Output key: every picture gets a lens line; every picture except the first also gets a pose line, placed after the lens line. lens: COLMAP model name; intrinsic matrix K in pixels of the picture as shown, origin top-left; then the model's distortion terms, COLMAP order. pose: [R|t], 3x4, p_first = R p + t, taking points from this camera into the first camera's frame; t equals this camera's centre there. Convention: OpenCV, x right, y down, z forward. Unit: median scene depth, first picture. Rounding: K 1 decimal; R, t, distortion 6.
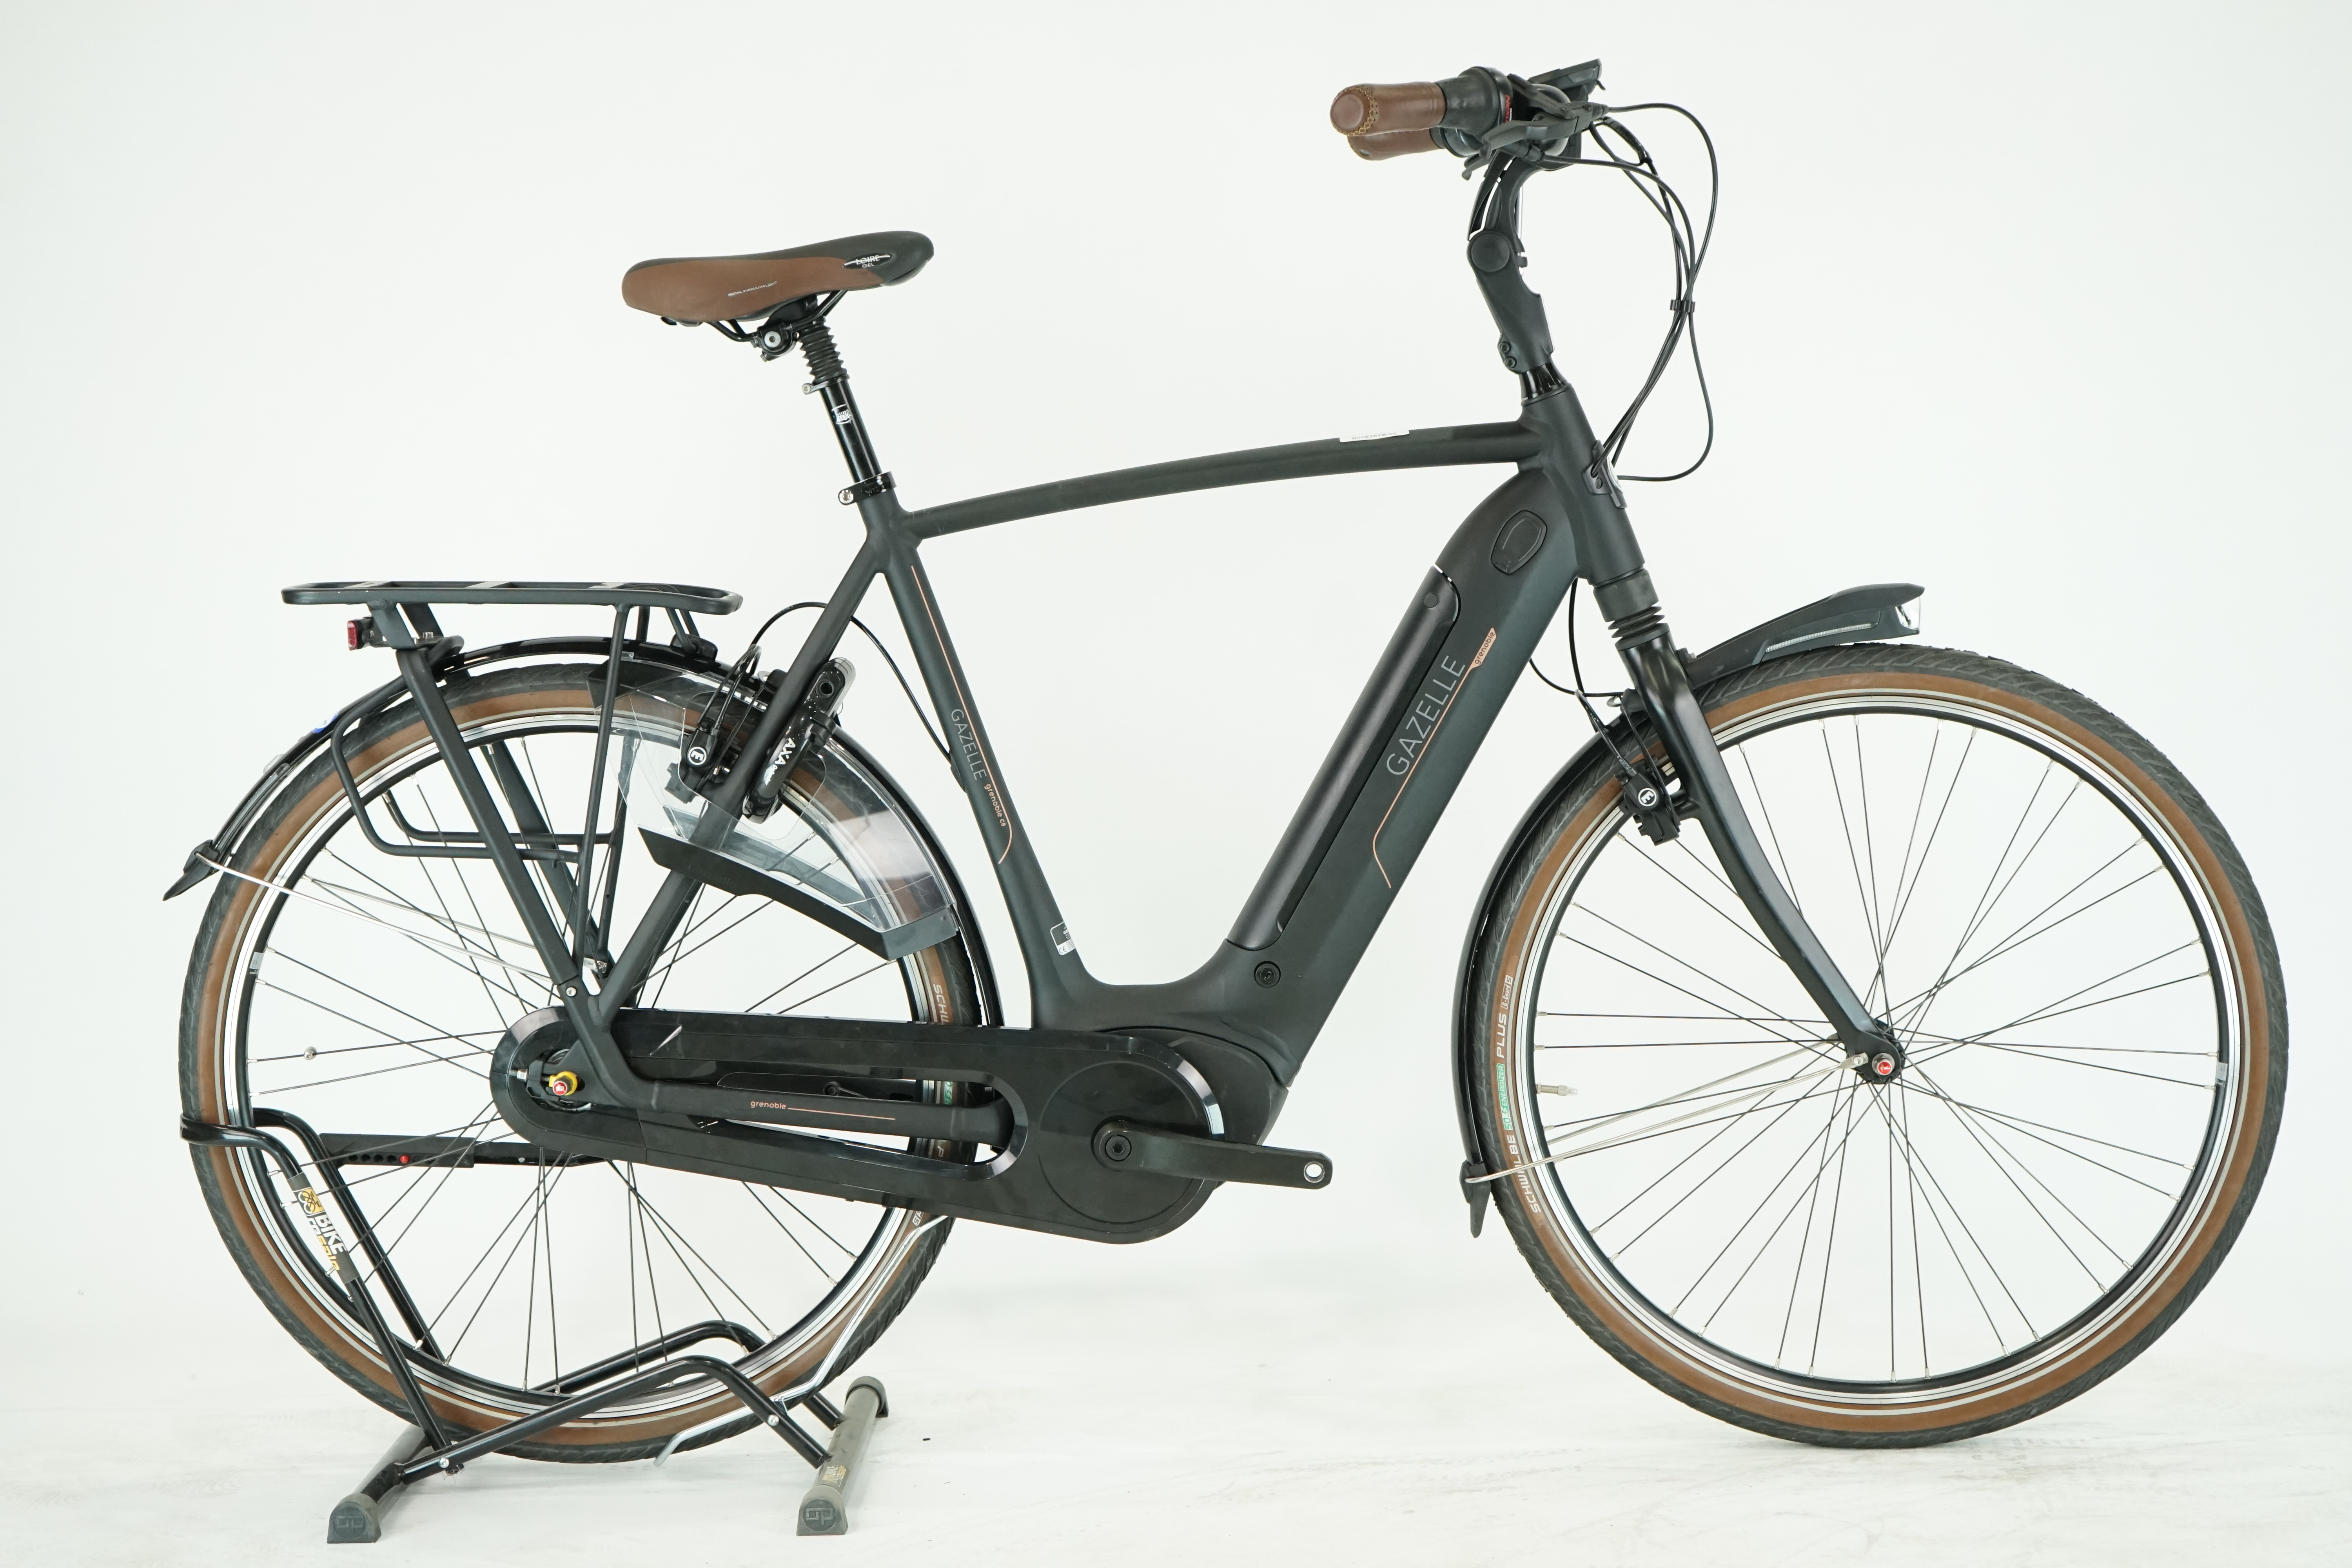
lens RADIAL K [[3882.7, 0, 1175.4], [0, 3882.7, 800.6], [0, 0, 1]] dist [0.035043, 0.000000]
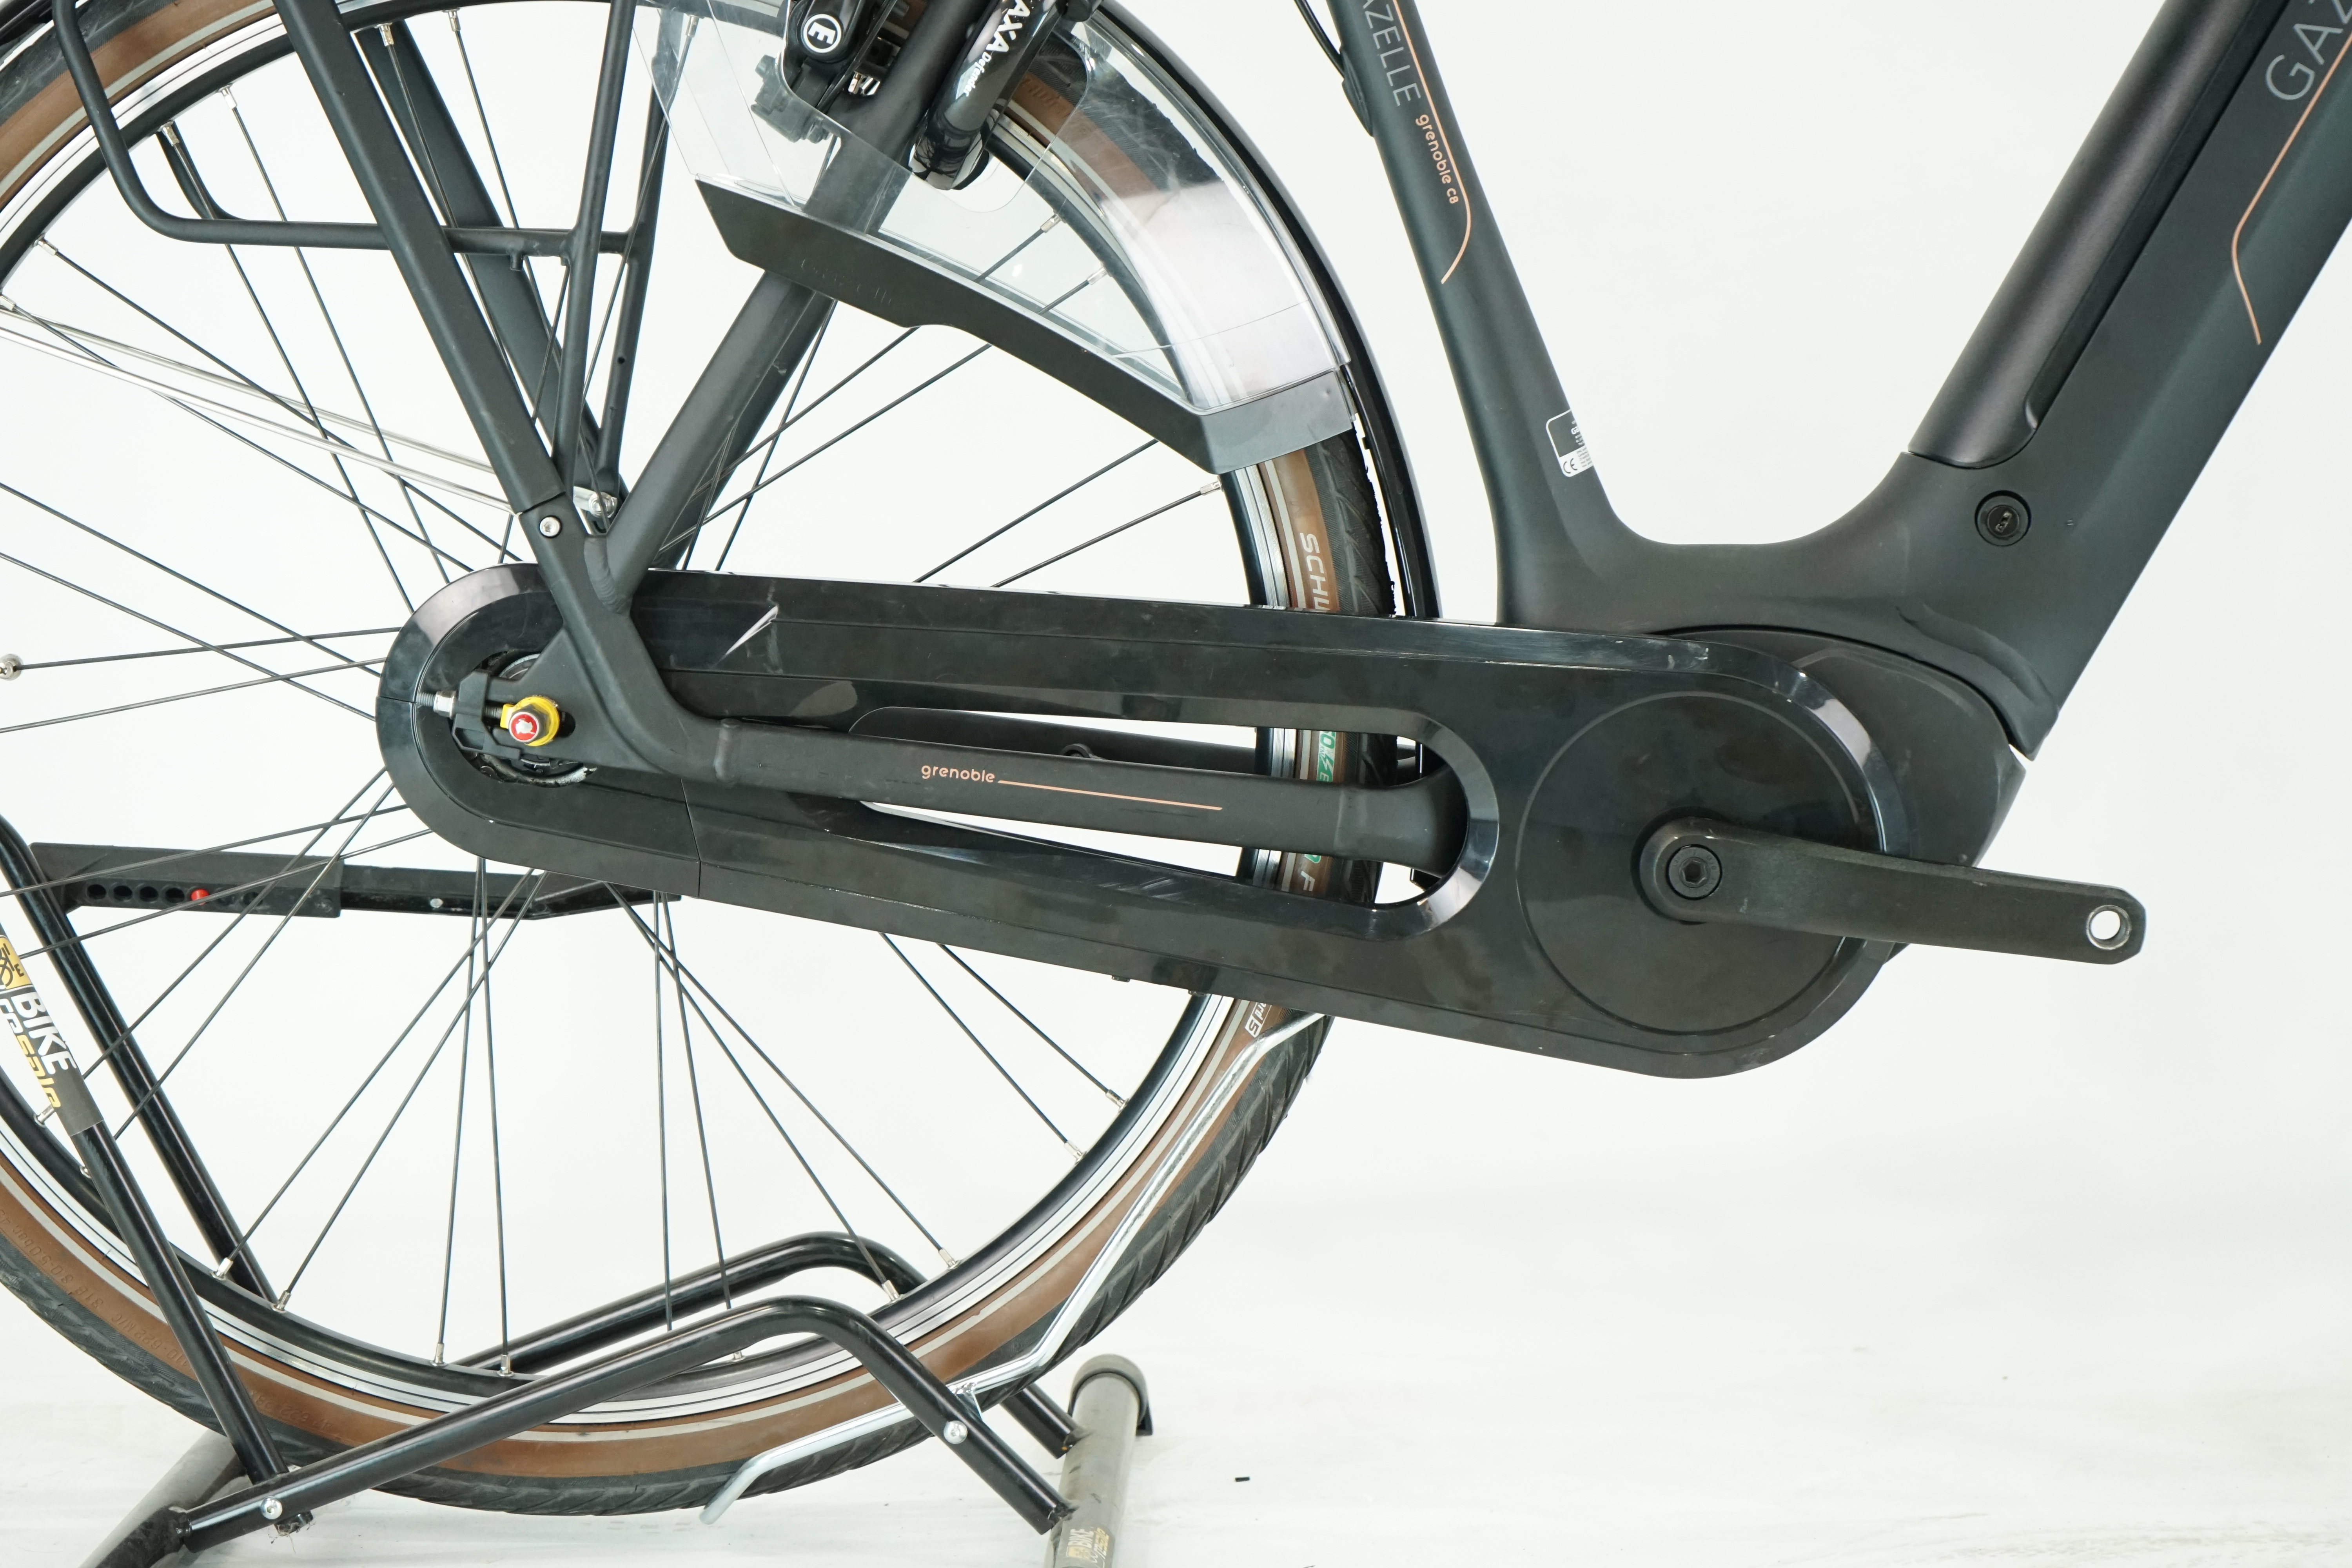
lens RADIAL K [[4496.3, 0, 1183.3], [0, 4496.3, 786.2], [0, 0, 1]] dist [-0.018936, 0.000000]
pose [[0.999867, 0.015113, 0.006172, -0.079379], [-0.015133, 0.999880, 0.003167, 0.076760], [-0.006123, -0.003260, 0.999976, 0.440903]]
